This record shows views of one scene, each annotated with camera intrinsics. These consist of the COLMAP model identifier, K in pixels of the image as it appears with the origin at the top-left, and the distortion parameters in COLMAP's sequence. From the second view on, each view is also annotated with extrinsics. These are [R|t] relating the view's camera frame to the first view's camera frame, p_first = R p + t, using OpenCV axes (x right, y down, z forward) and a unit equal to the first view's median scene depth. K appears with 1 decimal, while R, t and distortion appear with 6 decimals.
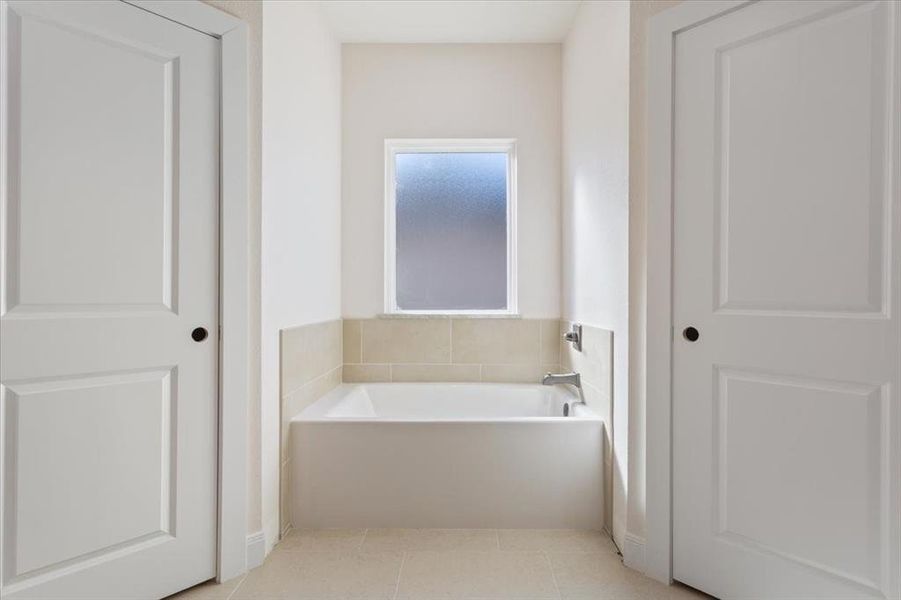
lens RADIAL K [[443.7, 0, 450.4], [0, 443.7, 298.5], [0, 0, 1]] dist [-0.001283, -0.000642]
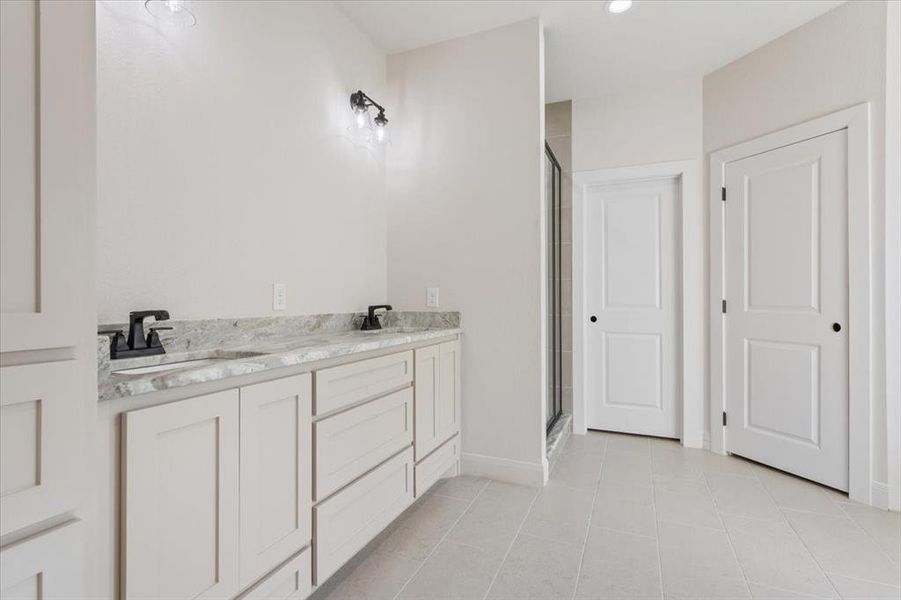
lens RADIAL K [[443.7, 0, 450.7], [0, 443.7, 299.9], [0, 0, 1]] dist [-0.001283, -0.000642]
pose [[-0.389519, -0.000392, -0.921019, 1.445599], [-0.000722, 1.000000, -0.000120, -0.013881], [0.921018, 0.000618, -0.389519, 0.382653]]
